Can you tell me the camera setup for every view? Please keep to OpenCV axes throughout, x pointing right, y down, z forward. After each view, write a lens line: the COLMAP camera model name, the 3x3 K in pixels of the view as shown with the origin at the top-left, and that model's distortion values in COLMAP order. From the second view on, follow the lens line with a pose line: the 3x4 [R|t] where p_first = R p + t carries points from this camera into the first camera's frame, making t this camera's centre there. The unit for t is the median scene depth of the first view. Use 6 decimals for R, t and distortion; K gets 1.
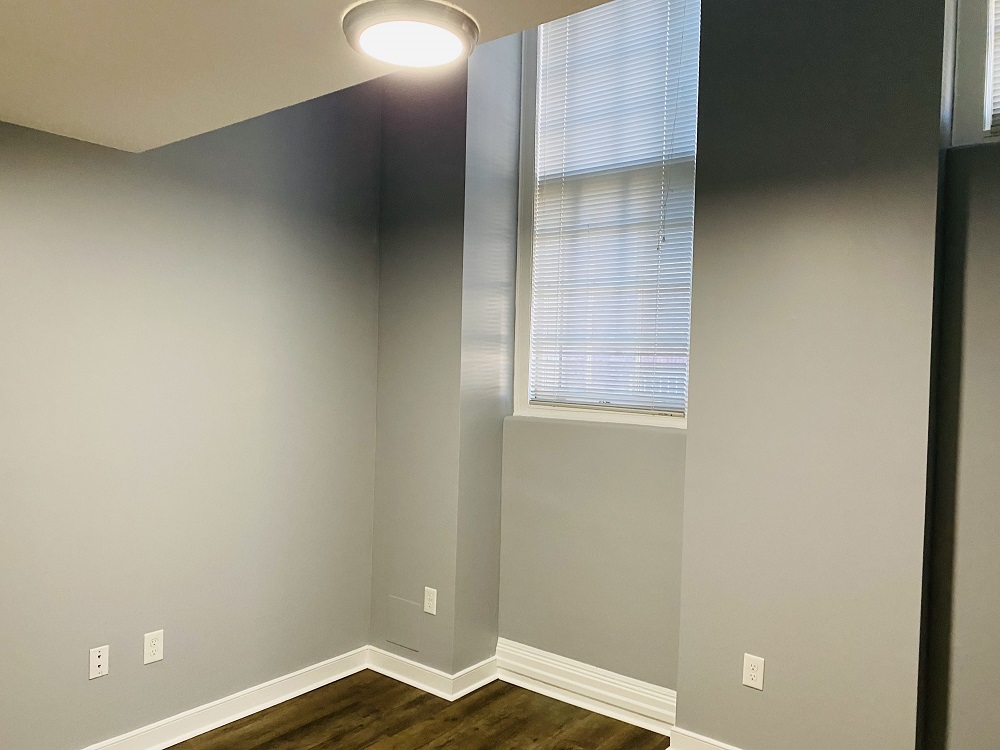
lens RADIAL K [[766.7, 0, 505.2], [0, 766.7, 381.4], [0, 0, 1]] dist [0.036335, -0.019710]
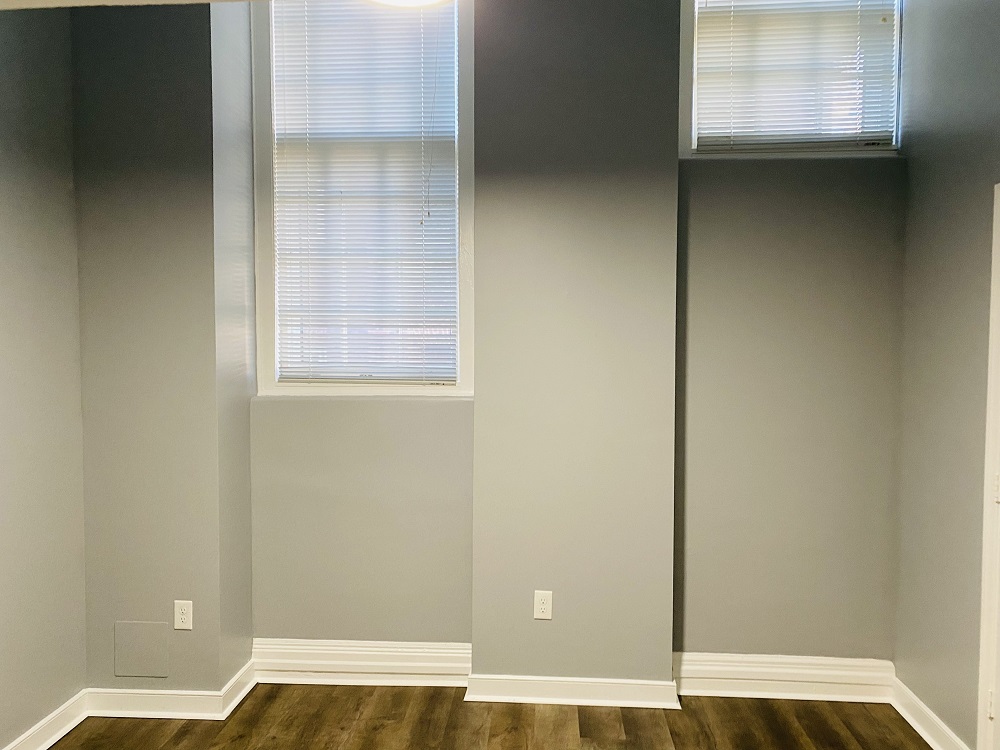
lens RADIAL K [[766.7, 0, 501.1], [0, 766.7, 378.3], [0, 0, 1]] dist [0.036335, -0.019710]
pose [[0.824529, -0.047607, 0.563813, -0.282103], [0.030727, 0.998751, 0.039395, -0.002600], [-0.564985, -0.015158, 0.824962, 0.089285]]
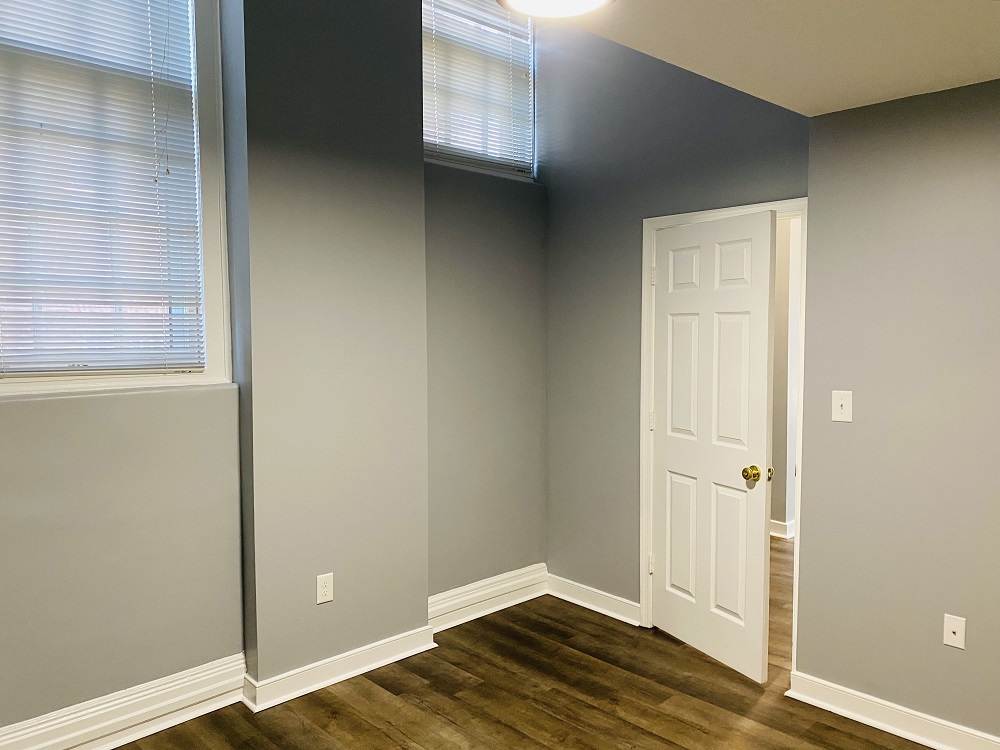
lens RADIAL K [[766.7, 0, 507.1], [0, 766.7, 373.7], [0, 0, 1]] dist [0.036335, -0.019710]
pose [[0.139390, -0.088108, 0.986310, -0.580611], [0.021219, 0.996071, 0.085981, -0.022168], [-0.990010, 0.008943, 0.140712, 0.462911]]
